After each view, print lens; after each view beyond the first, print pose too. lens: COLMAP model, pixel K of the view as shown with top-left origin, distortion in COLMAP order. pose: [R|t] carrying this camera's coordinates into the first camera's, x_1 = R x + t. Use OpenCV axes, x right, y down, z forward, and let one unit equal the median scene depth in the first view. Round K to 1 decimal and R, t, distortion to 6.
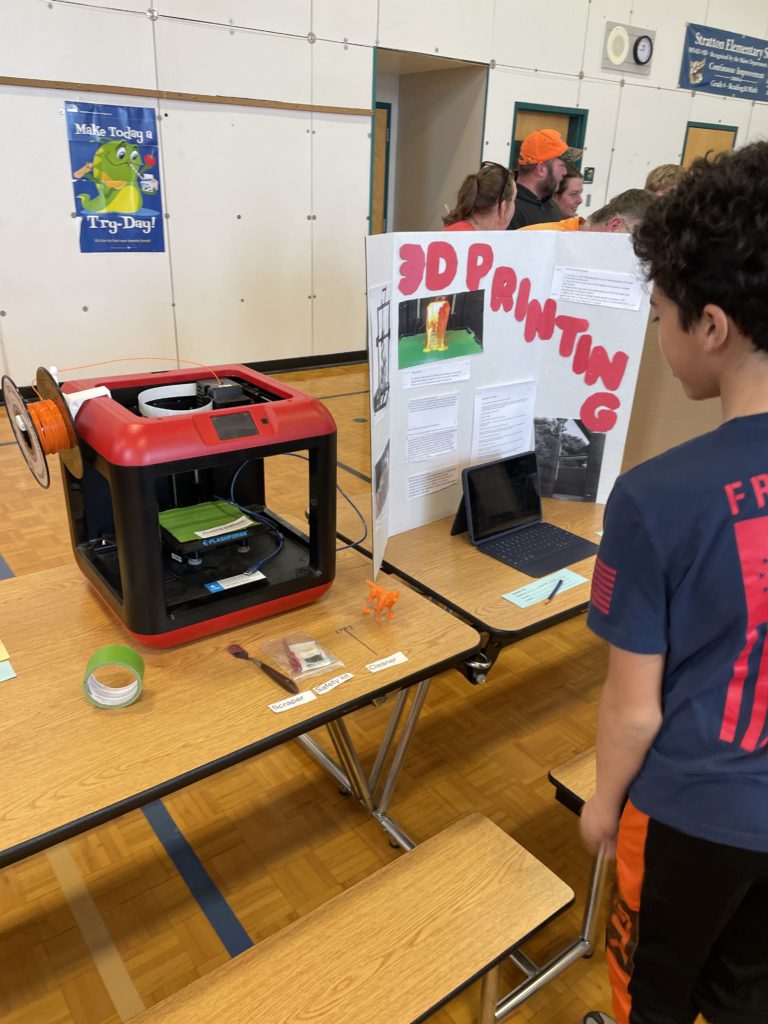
lens RADIAL K [[764.7, 0, 379.5], [0, 764.7, 512.5], [0, 0, 1]] dist [0.029979, -0.042582]
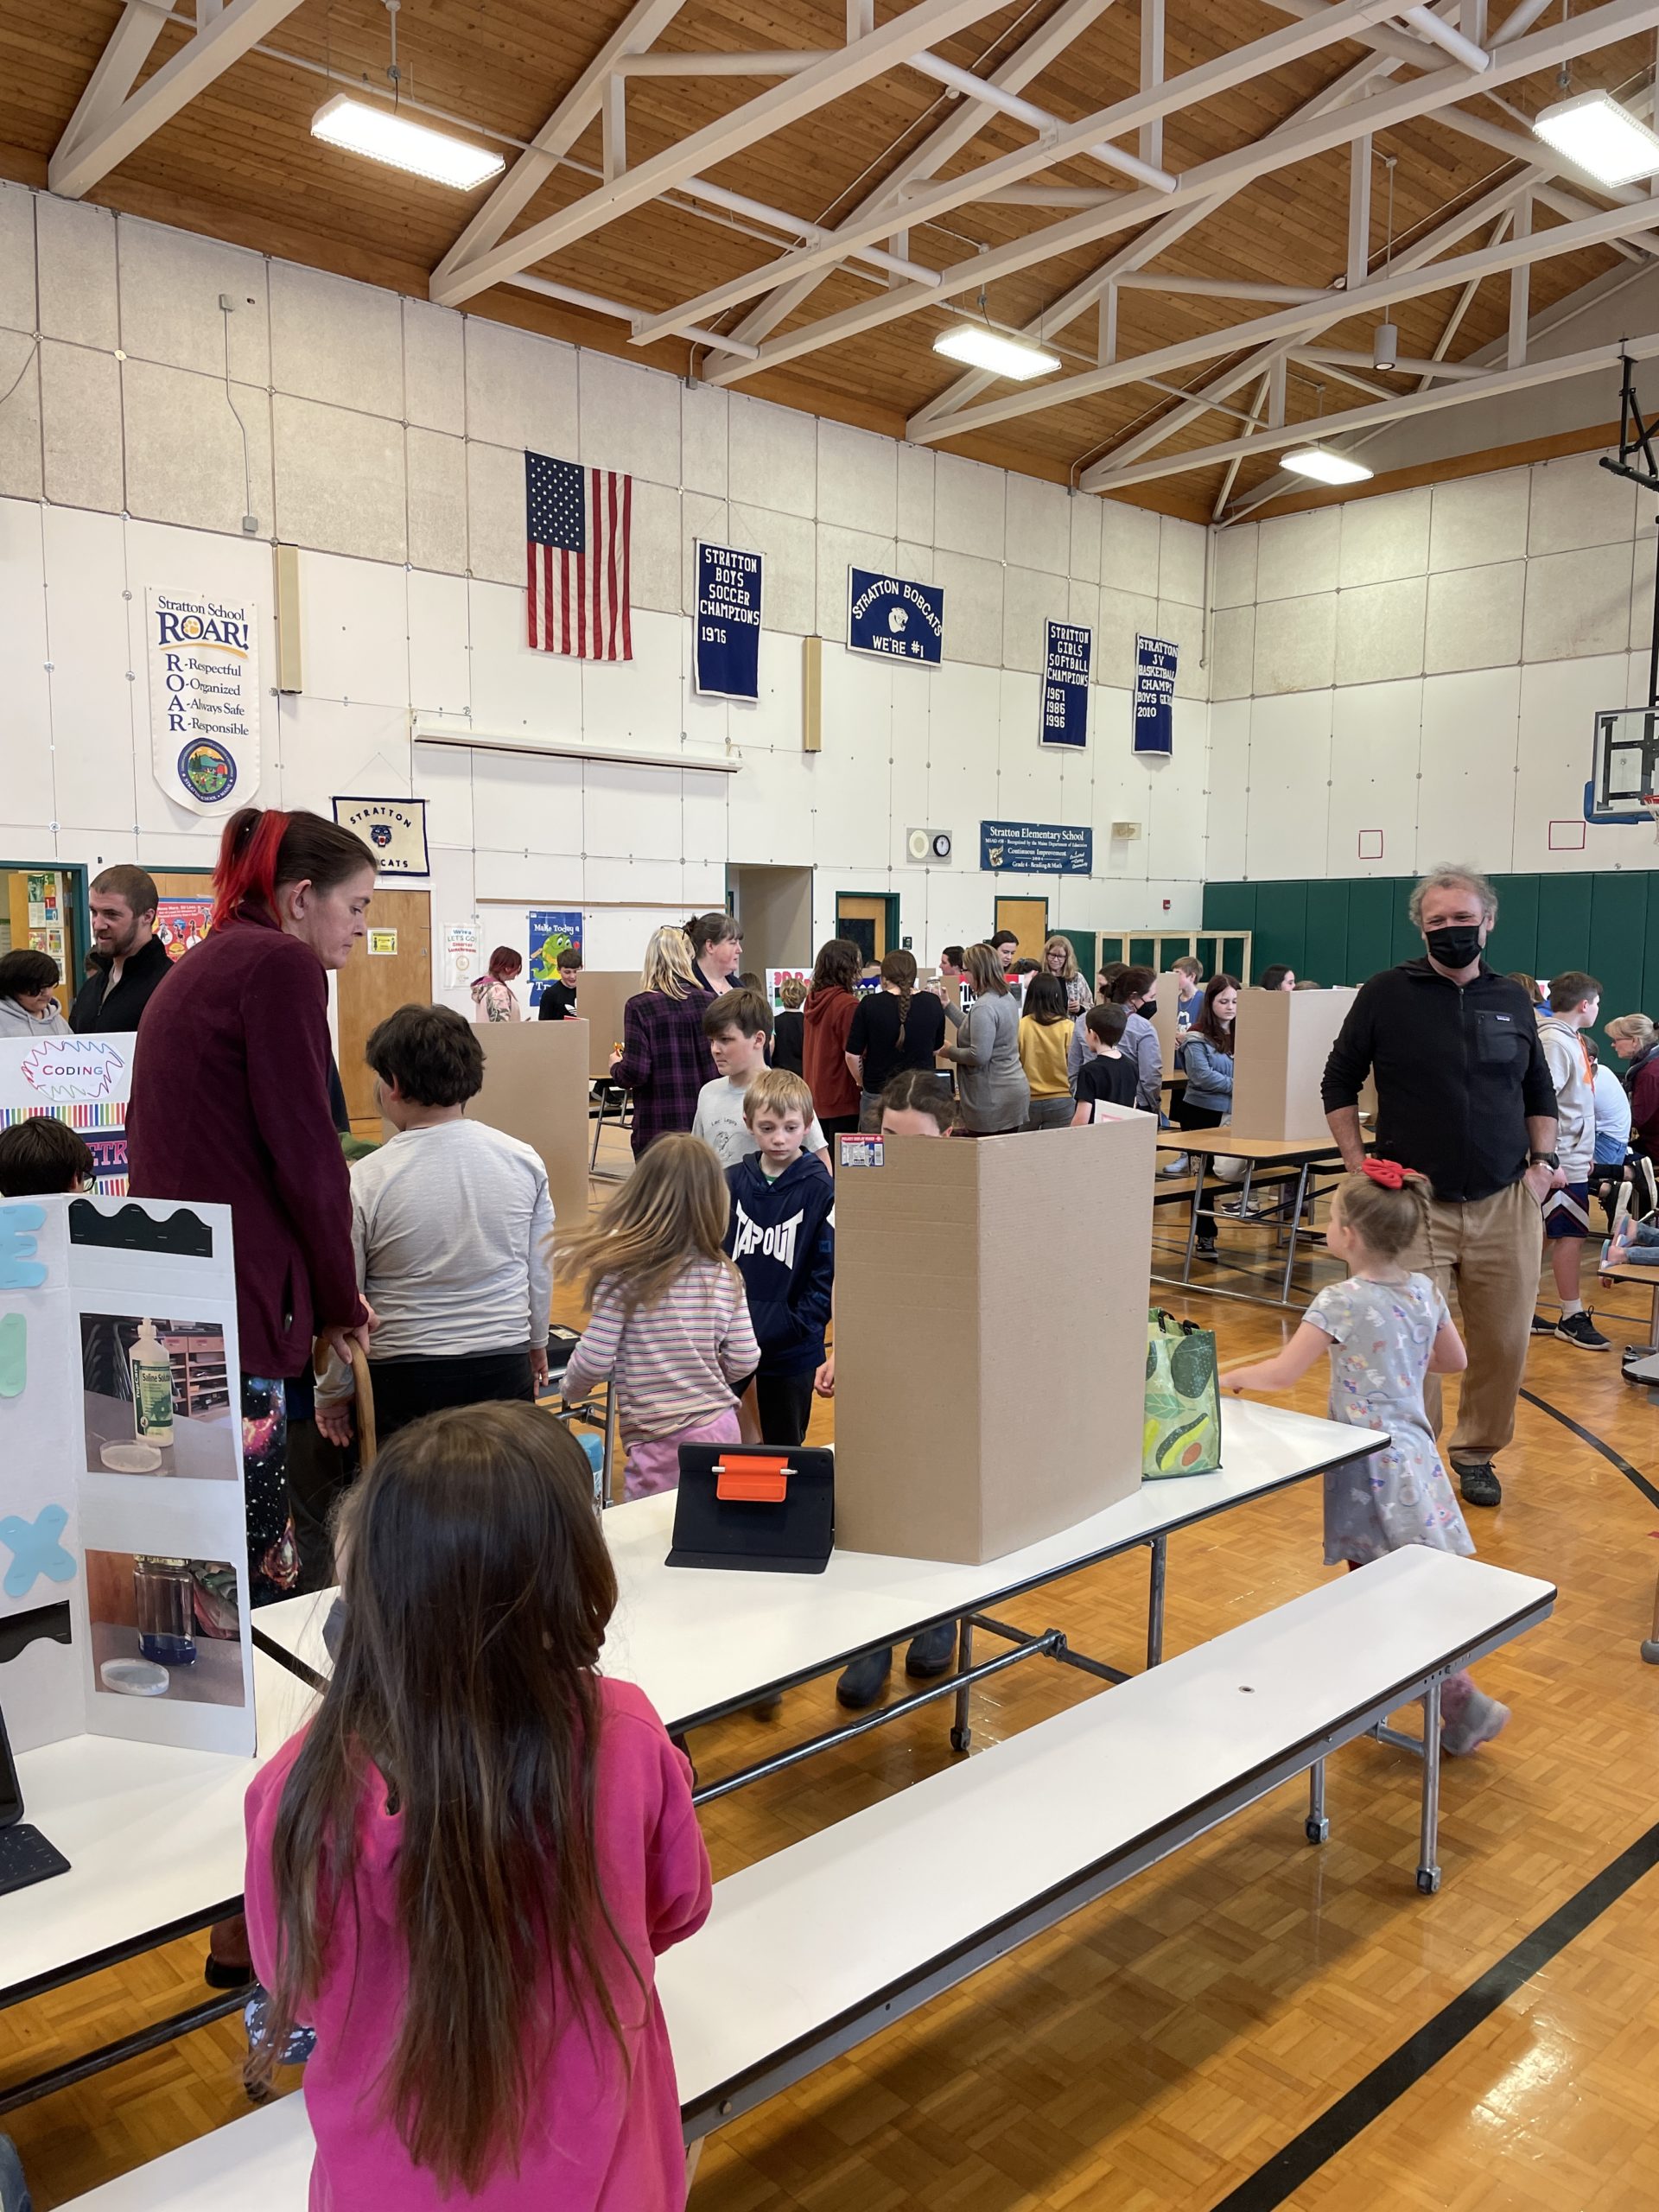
lens RADIAL K [[1651.8, 0, 831.6], [0, 1651.8, 1113.4], [0, 0, 1]] dist [0.029979, -0.042582]
pose [[0.994039, -0.039035, 0.101800, -0.107457], [0.067803, 0.952519, -0.296835, 0.550709], [-0.085380, 0.301968, 0.949487, -1.309027]]
